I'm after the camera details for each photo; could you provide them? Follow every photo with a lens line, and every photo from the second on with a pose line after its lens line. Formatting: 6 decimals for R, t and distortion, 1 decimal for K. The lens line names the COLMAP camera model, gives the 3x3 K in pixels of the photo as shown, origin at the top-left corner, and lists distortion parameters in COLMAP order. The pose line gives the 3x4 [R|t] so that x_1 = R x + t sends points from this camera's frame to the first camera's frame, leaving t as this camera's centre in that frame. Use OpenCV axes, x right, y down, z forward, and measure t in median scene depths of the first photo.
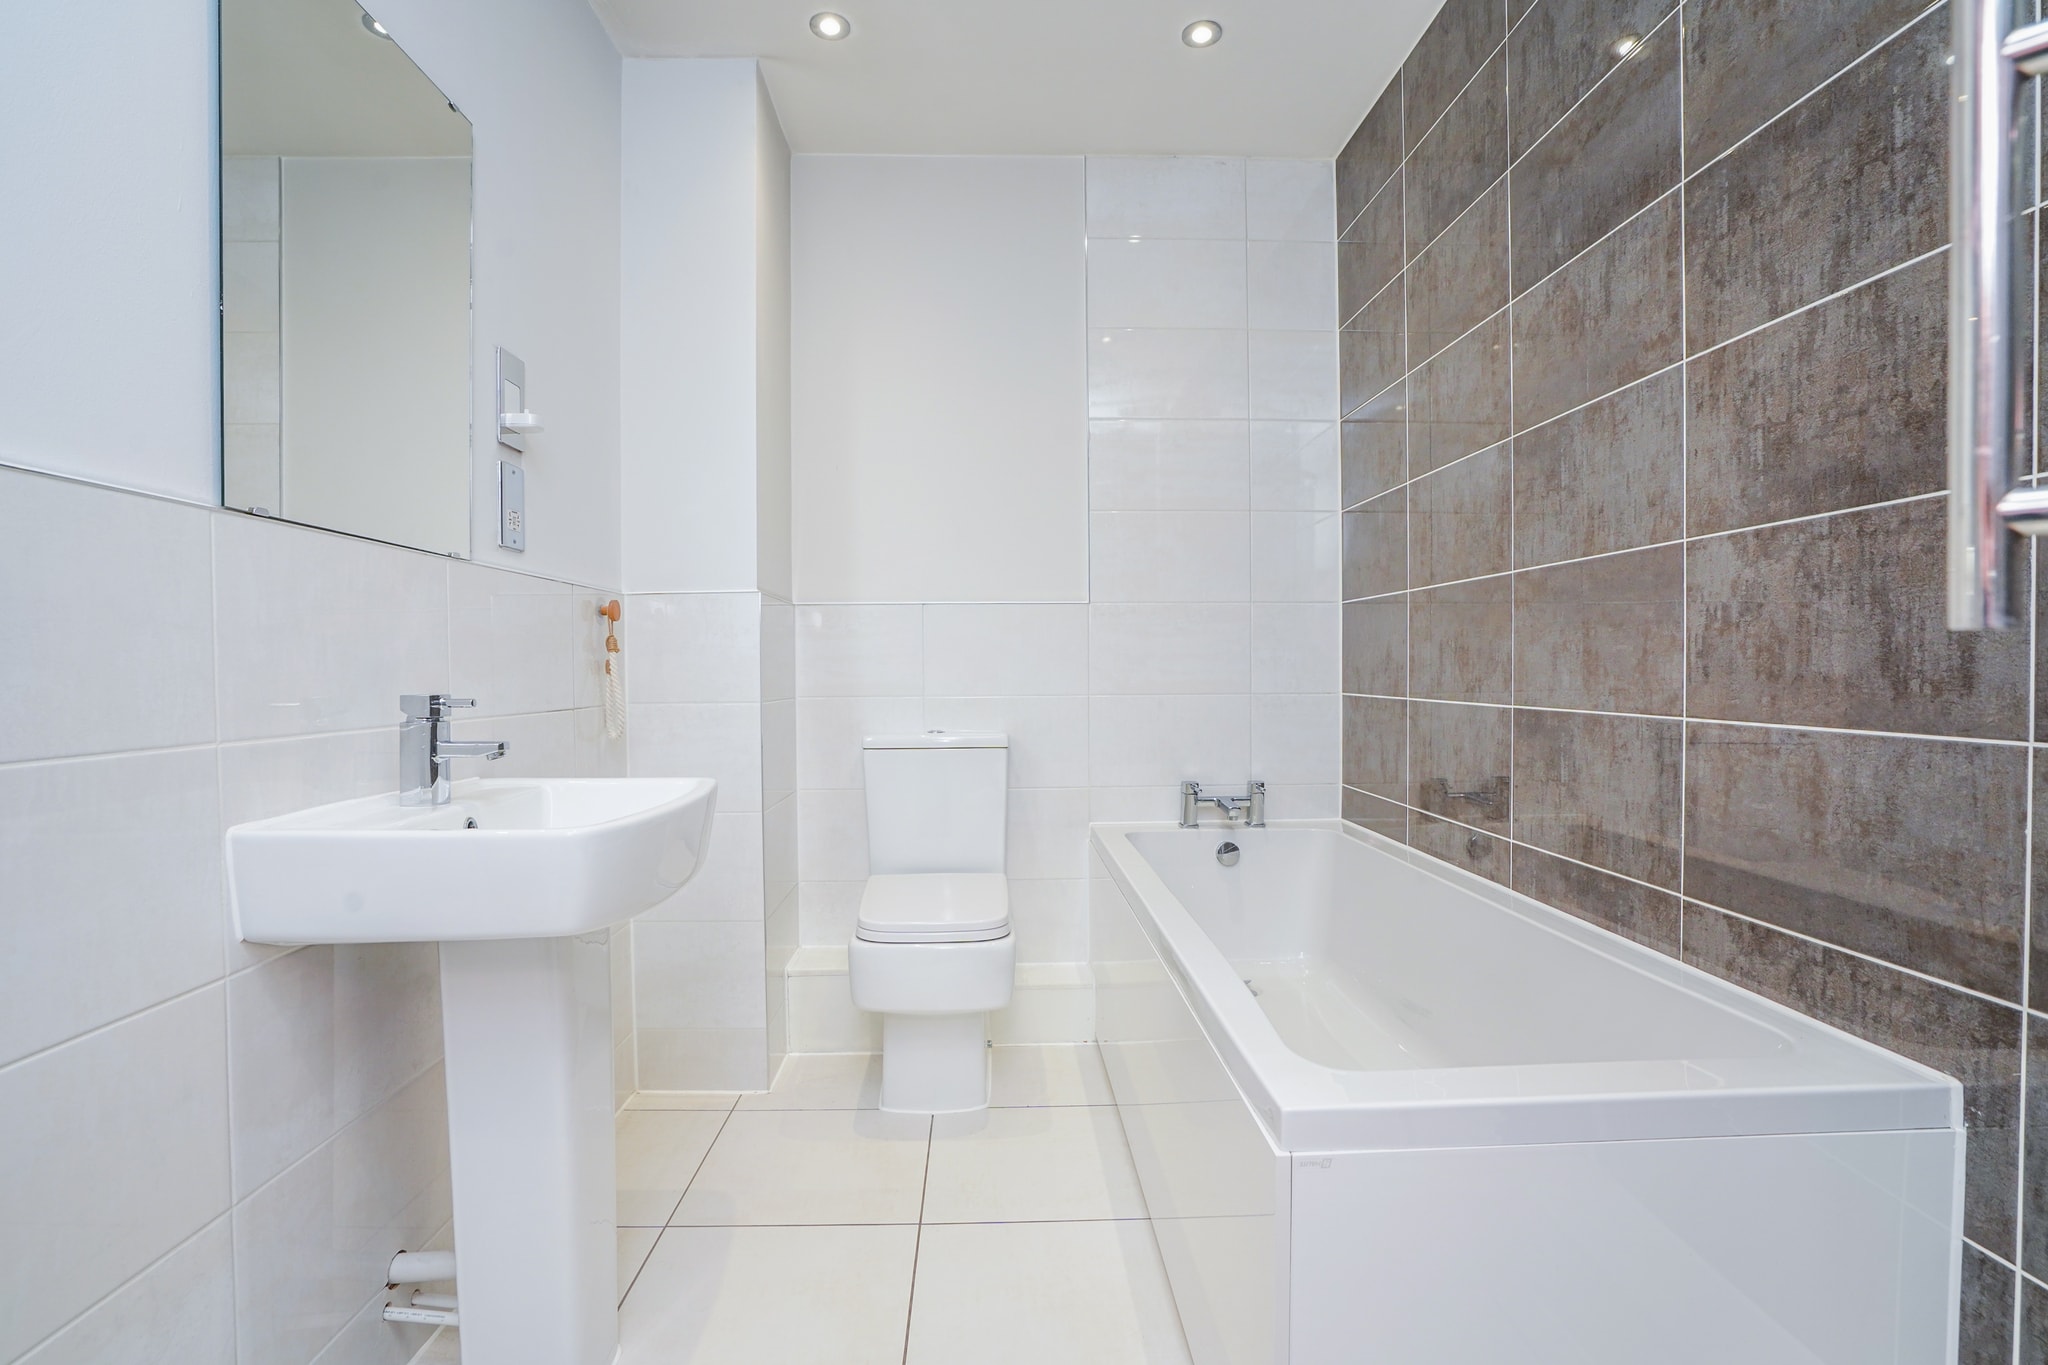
lens RADIAL K [[955.5, 0, 1022.1], [0, 955.5, 685.5], [0, 0, 1]] dist [-0.044870, 0.020193]
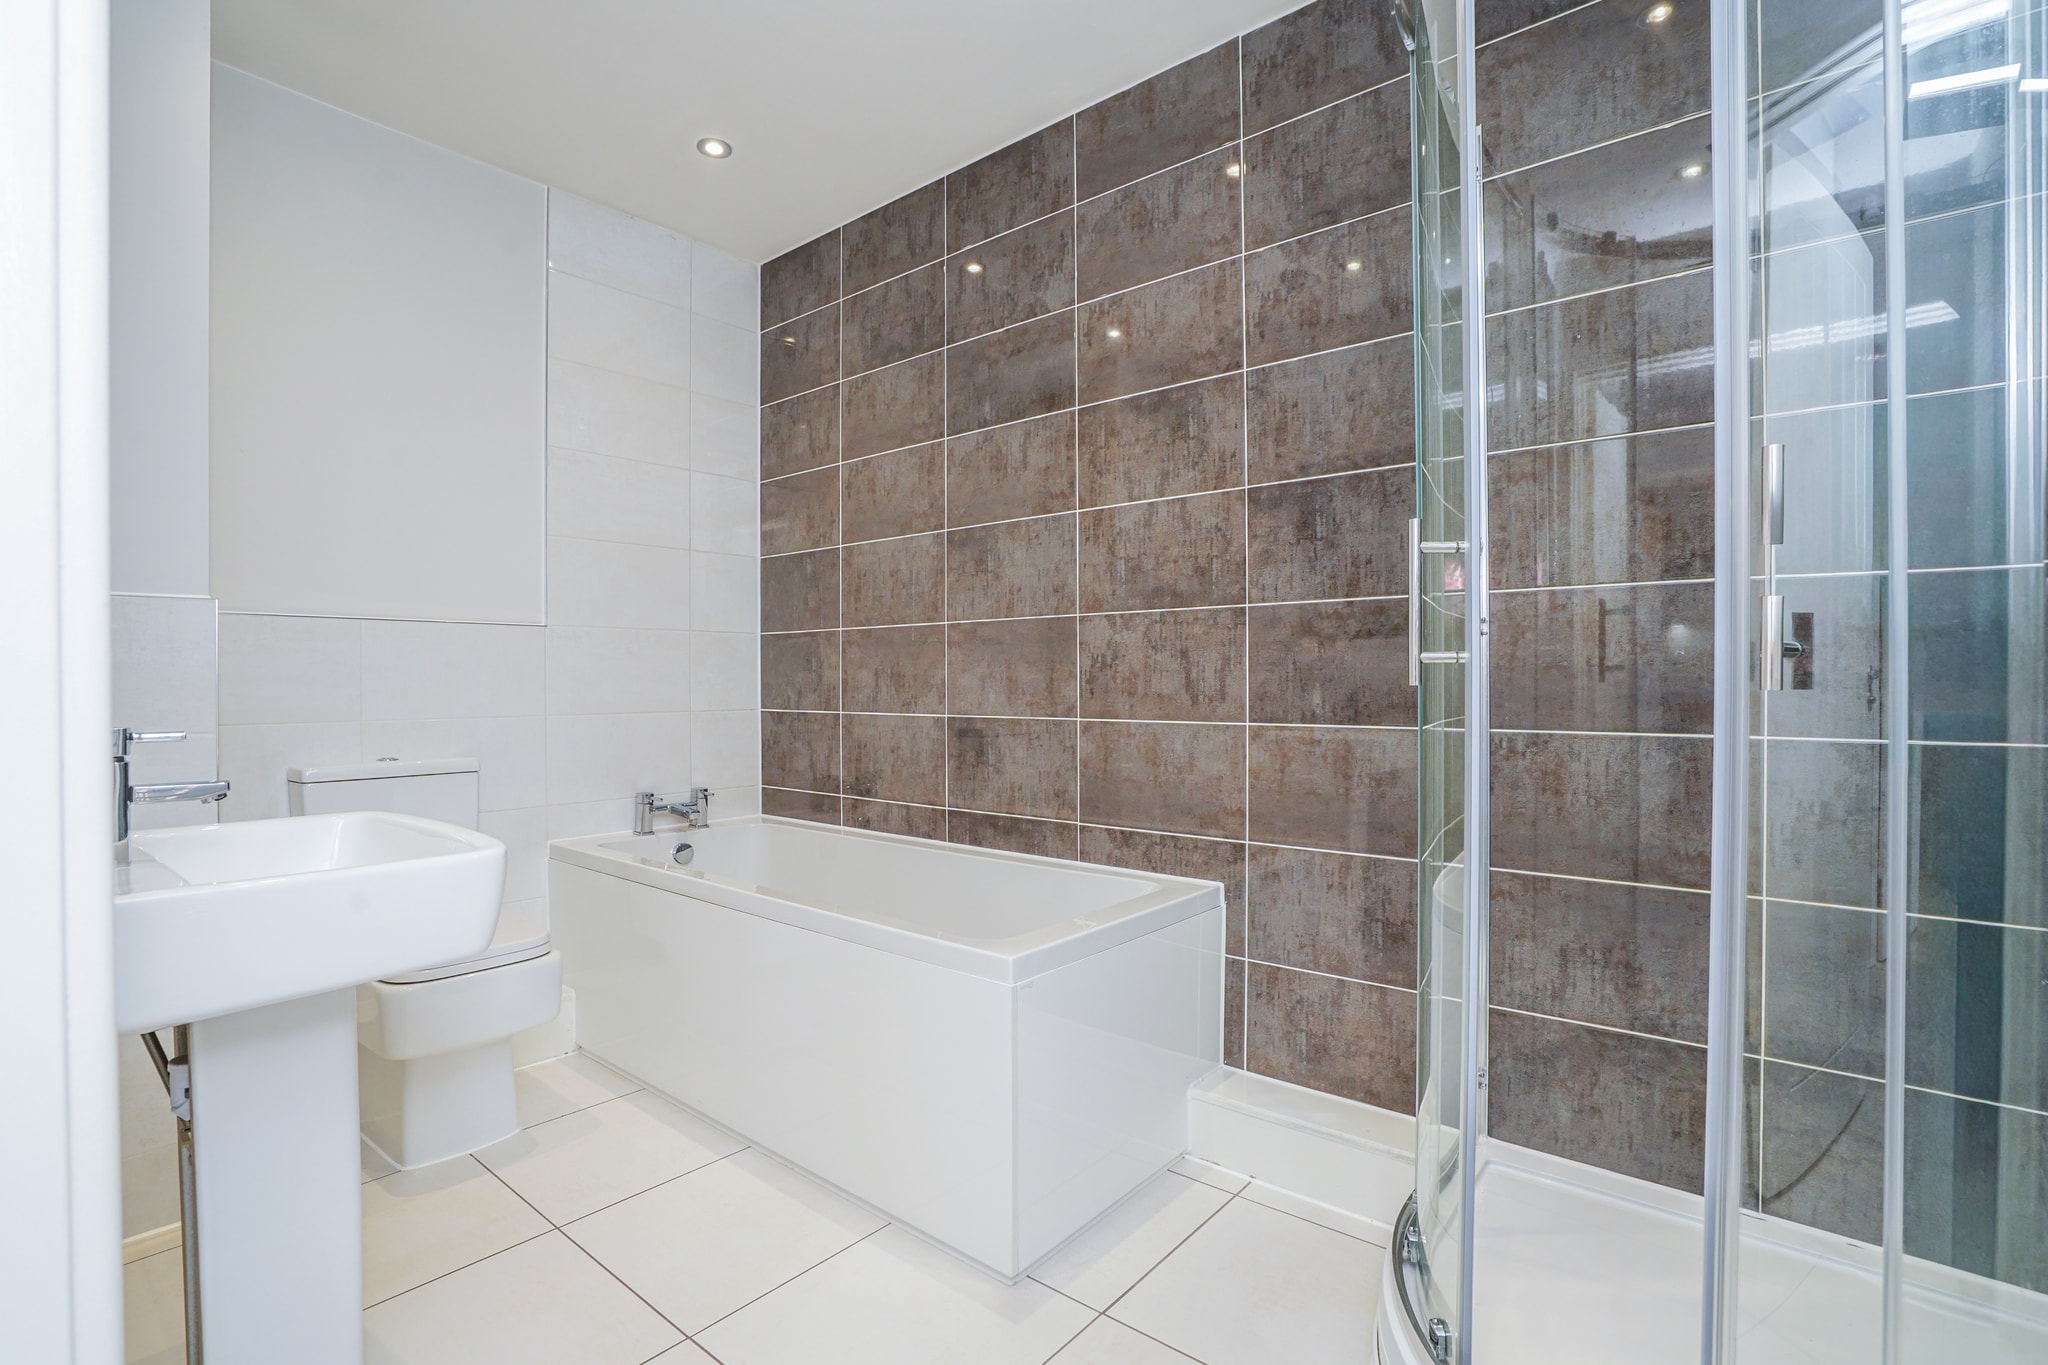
lens RADIAL K [[955.5, 0, 1022.1], [0, 955.5, 685.5], [0, 0, 1]] dist [-0.044870, 0.020193]
pose [[0.675940, 0.001705, 0.736955, -0.612638], [0.012190, 0.999835, -0.013493, -0.003423], [-0.736856, 0.018104, 0.675807, -0.096869]]
